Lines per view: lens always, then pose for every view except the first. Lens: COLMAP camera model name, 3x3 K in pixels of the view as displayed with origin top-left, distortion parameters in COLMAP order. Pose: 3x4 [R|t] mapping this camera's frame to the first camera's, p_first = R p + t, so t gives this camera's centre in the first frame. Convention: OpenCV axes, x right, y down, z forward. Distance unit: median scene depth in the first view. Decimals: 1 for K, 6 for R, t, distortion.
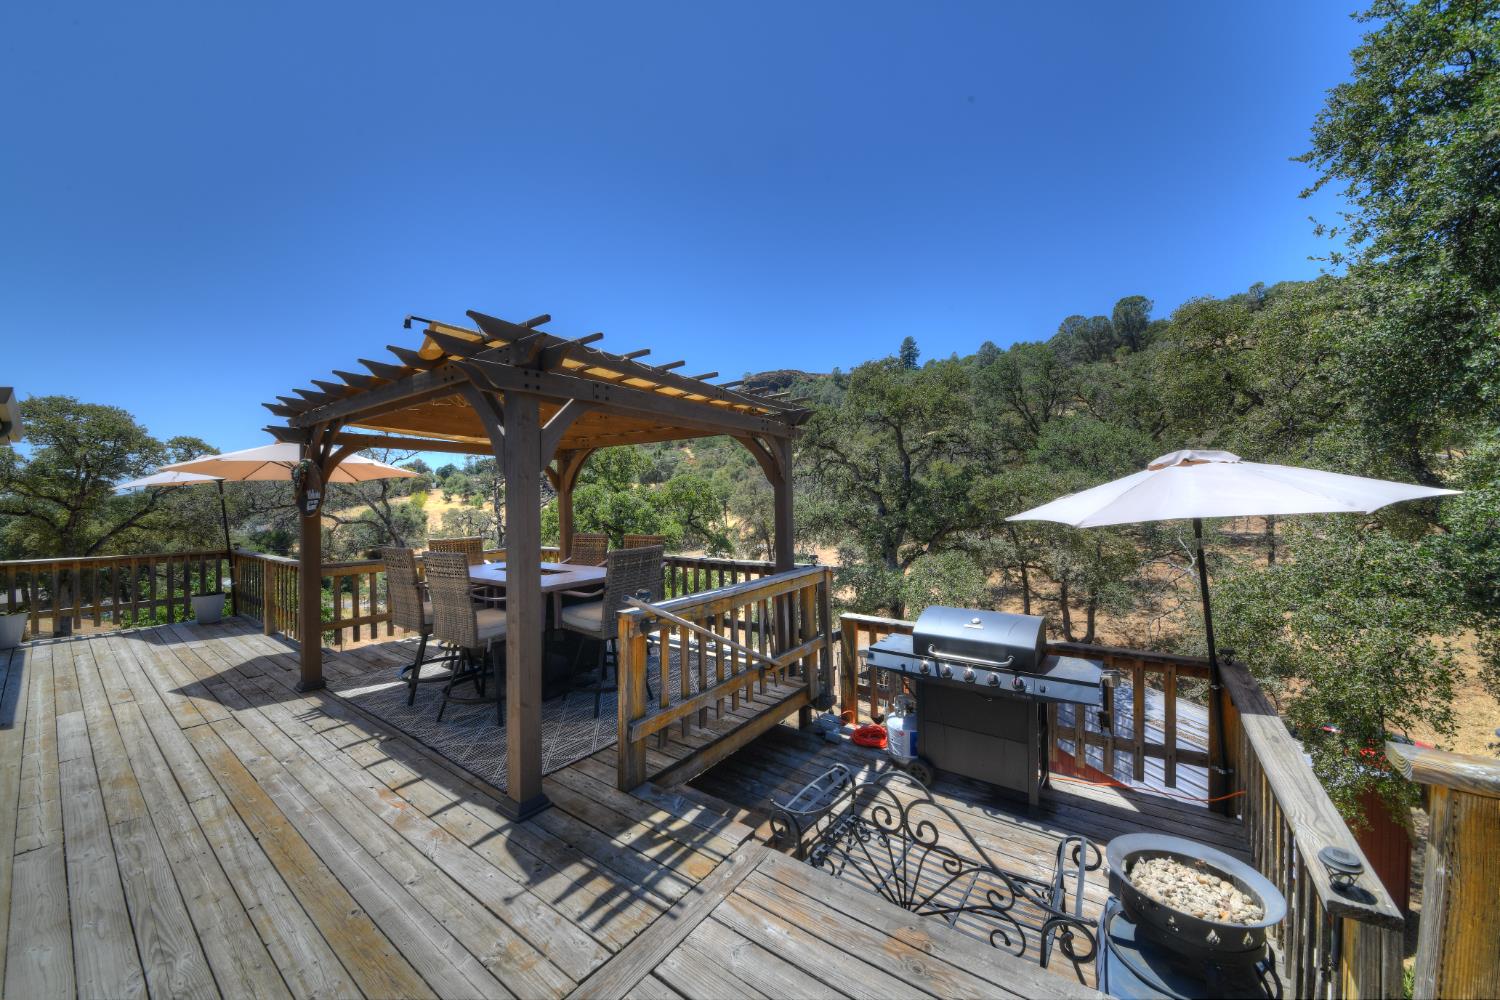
lens RADIAL K [[517.8, 0, 750.0], [0, 517.8, 500.0], [0, 0, 1]] dist [-0.015228, -0.000499]
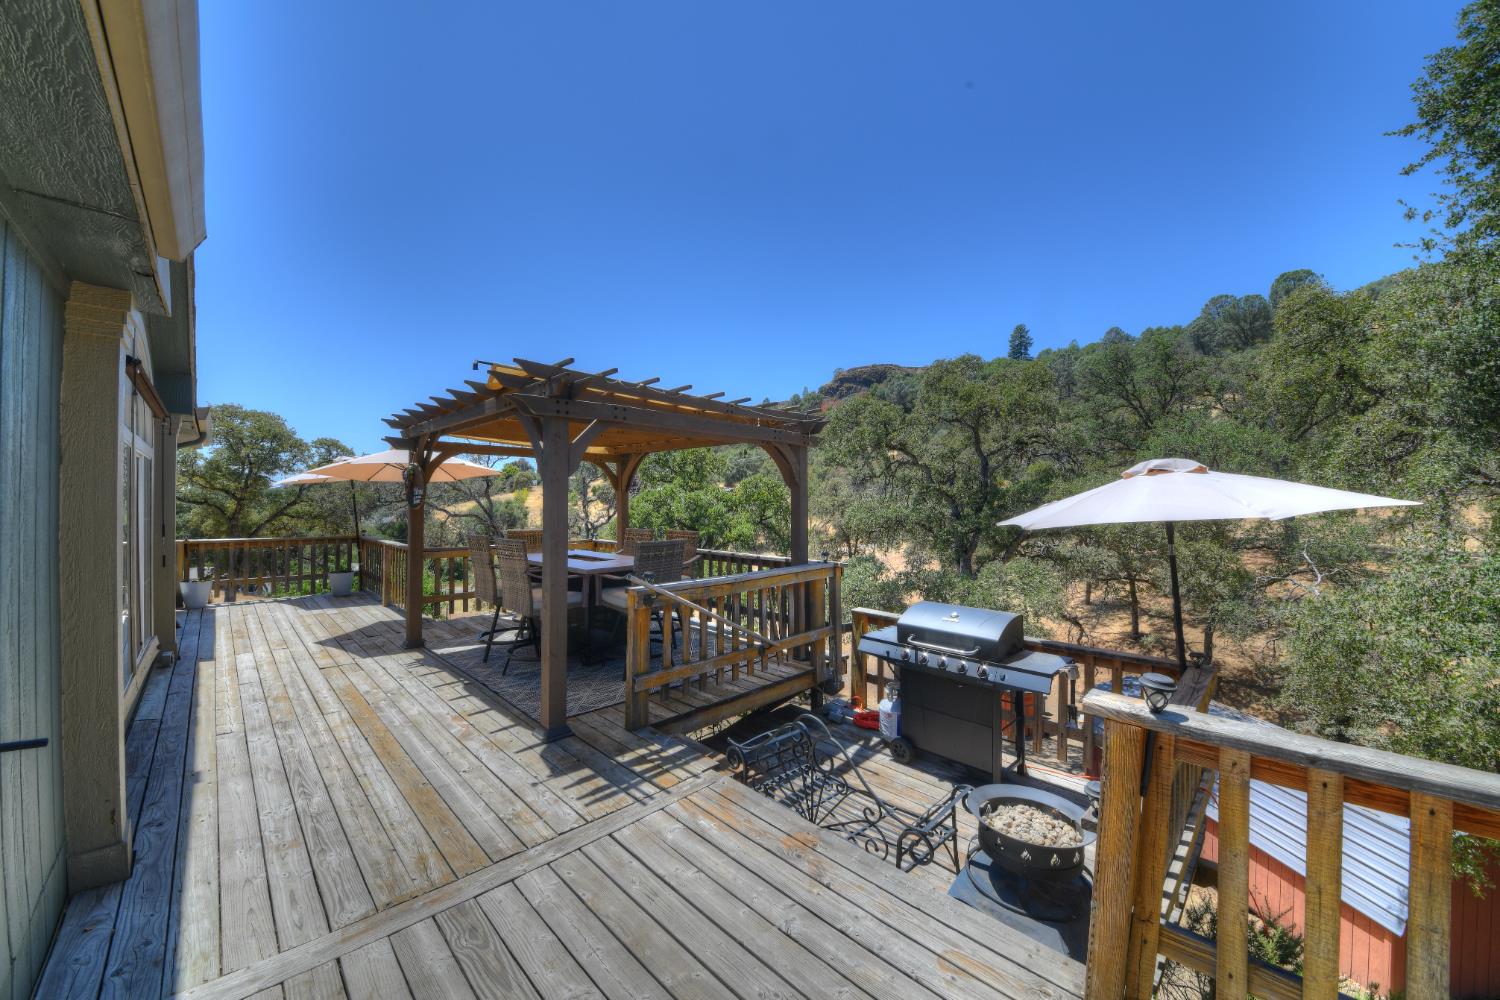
lens RADIAL K [[521.4, 0, 750.0], [0, 521.4, 500.0], [0, 0, 1]] dist [-0.001741, -0.000134]
pose [[0.988055, 0.015744, -0.153293, 0.158699], [-0.015929, 0.999873, 0.000026, -0.002366], [0.153274, 0.002416, 0.988181, -0.146027]]
